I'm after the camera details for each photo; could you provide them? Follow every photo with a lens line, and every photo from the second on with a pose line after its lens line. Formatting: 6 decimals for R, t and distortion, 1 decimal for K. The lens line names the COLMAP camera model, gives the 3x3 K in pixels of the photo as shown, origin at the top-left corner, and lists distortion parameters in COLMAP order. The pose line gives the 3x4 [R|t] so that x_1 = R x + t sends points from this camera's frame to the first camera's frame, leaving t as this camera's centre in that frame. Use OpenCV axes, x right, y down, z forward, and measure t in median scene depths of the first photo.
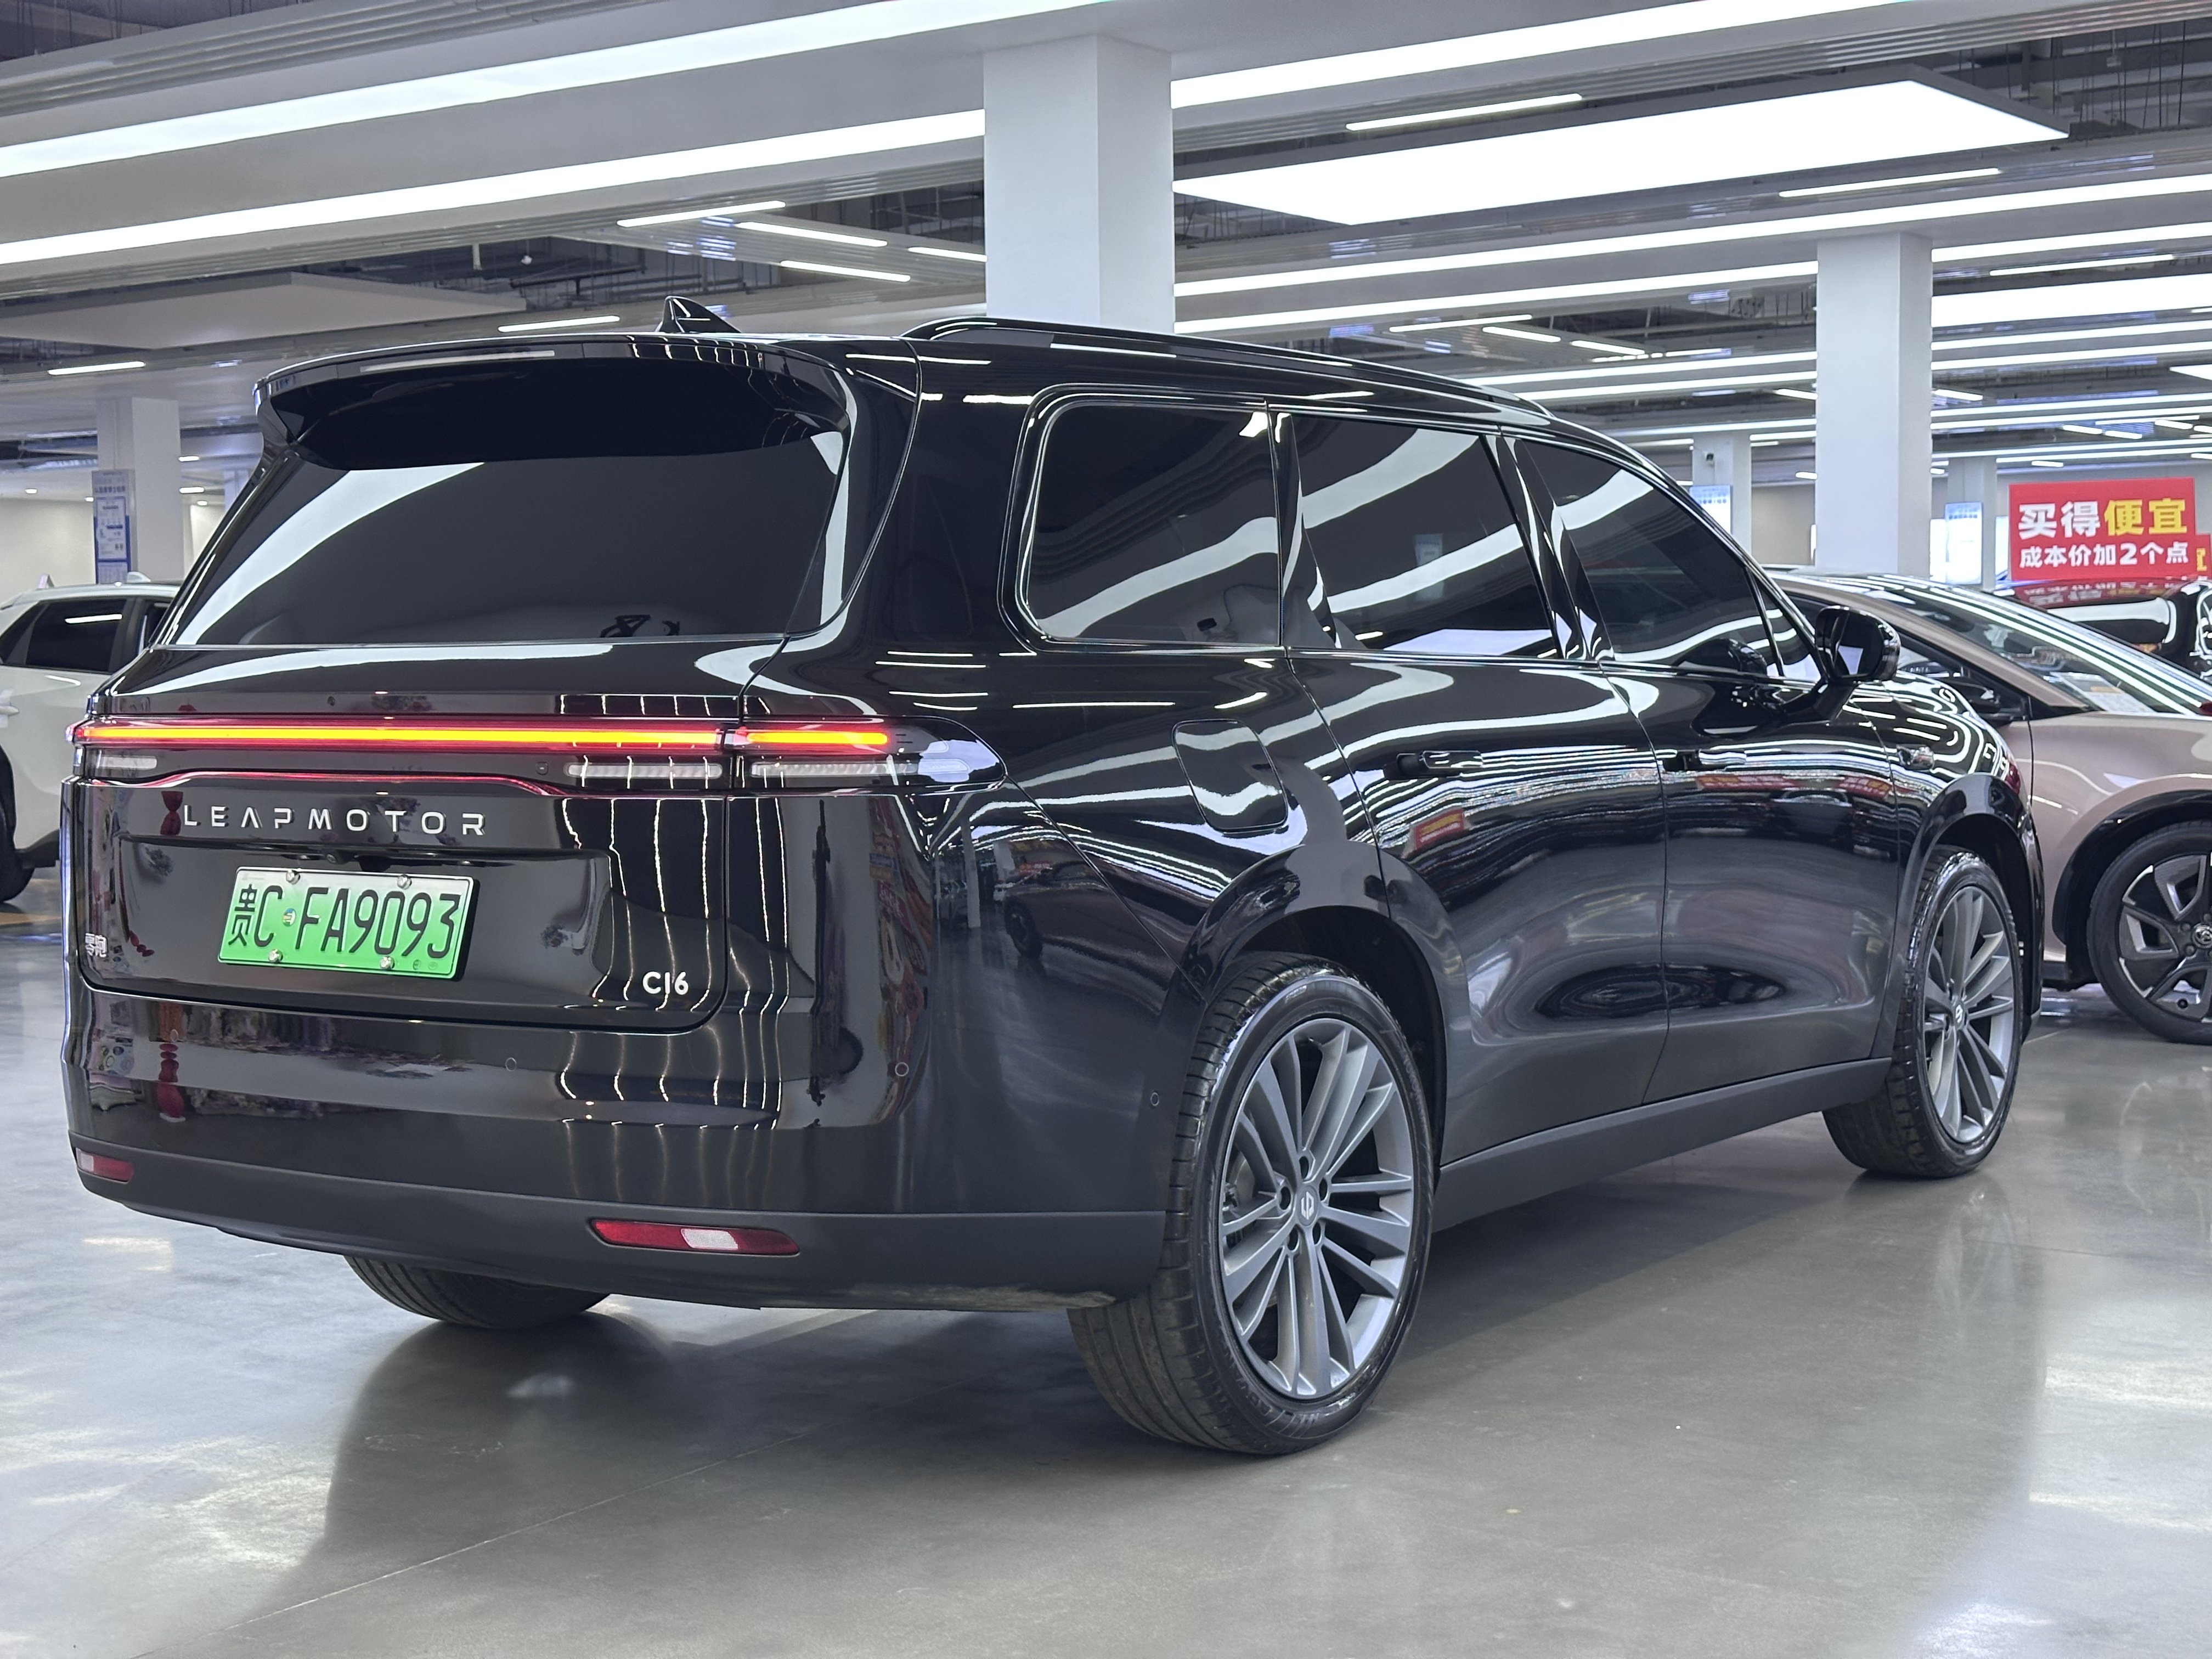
lens RADIAL K [[3105.4, 0, 1110.2], [0, 3105.4, 833.6], [0, 0, 1]] dist [0.027103, 0.000000]
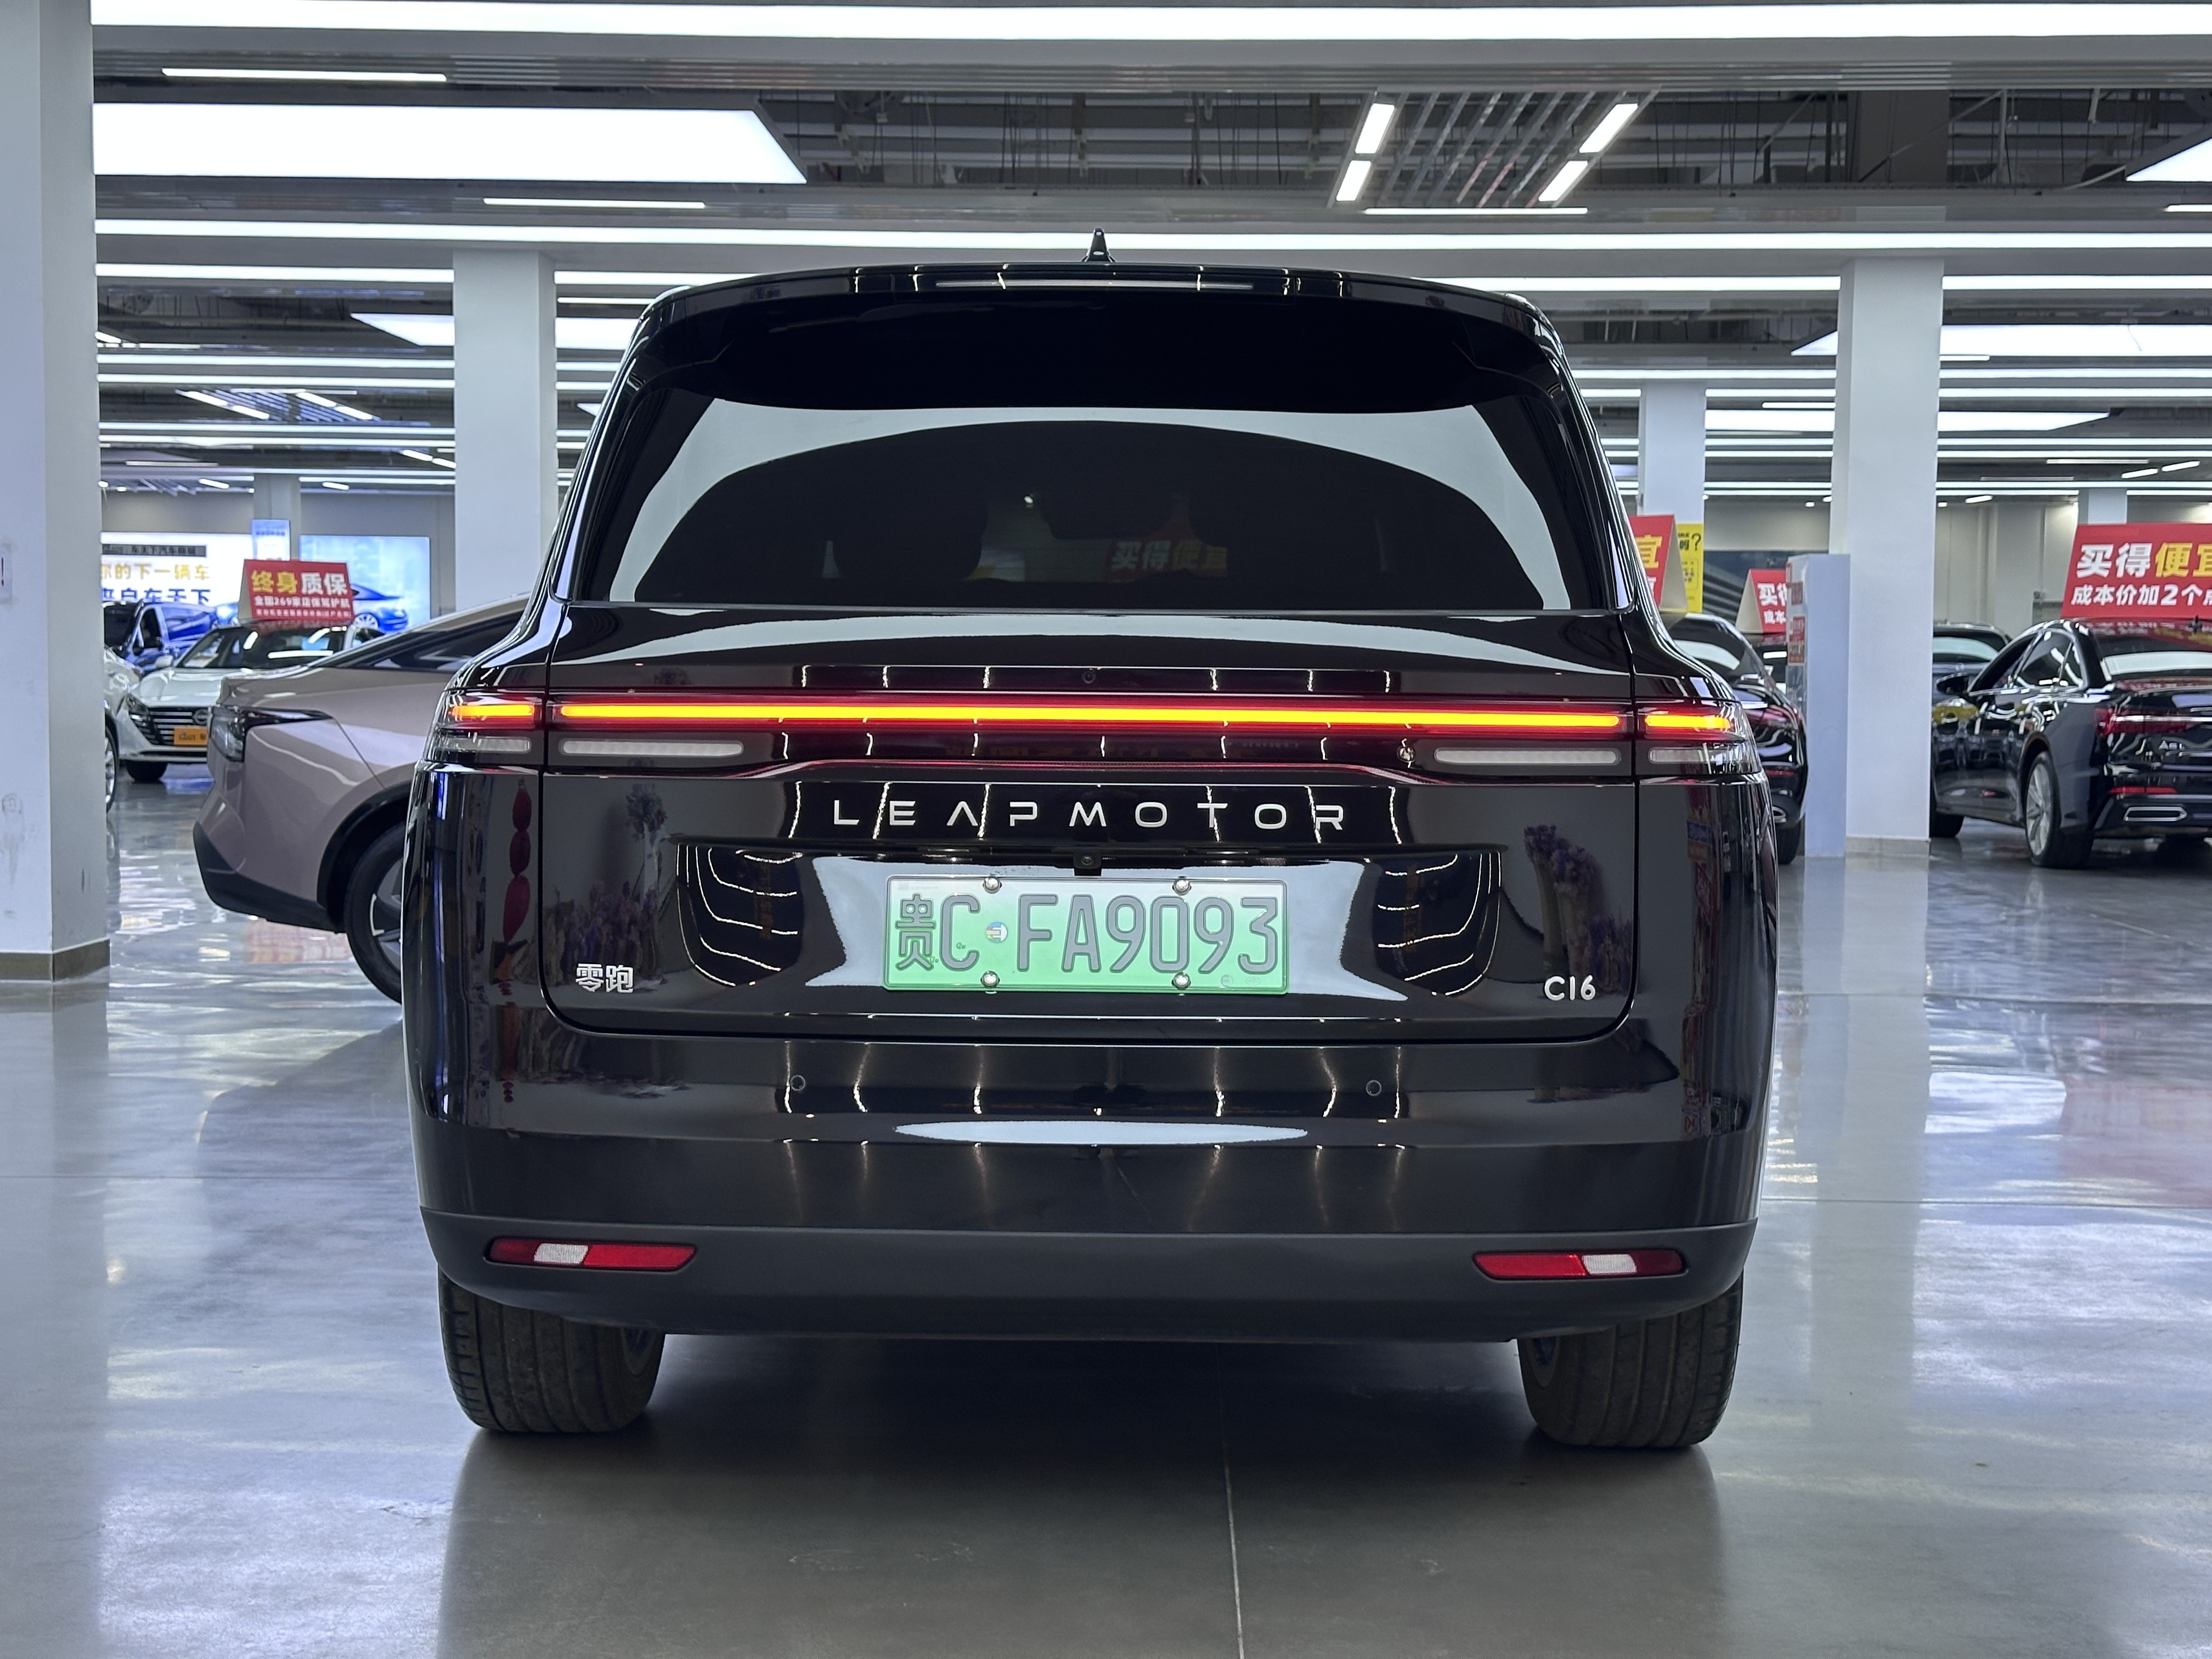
lens RADIAL K [[3105.4, 0, 1118.0], [0, 3105.4, 835.8], [0, 0, 1]] dist [0.027103, 0.000000]
pose [[0.786095, -0.003873, 0.618094, -0.760696], [0.008374, 0.999955, -0.004384, 0.005225], [-0.618049, 0.008622, 0.786092, 0.333884]]
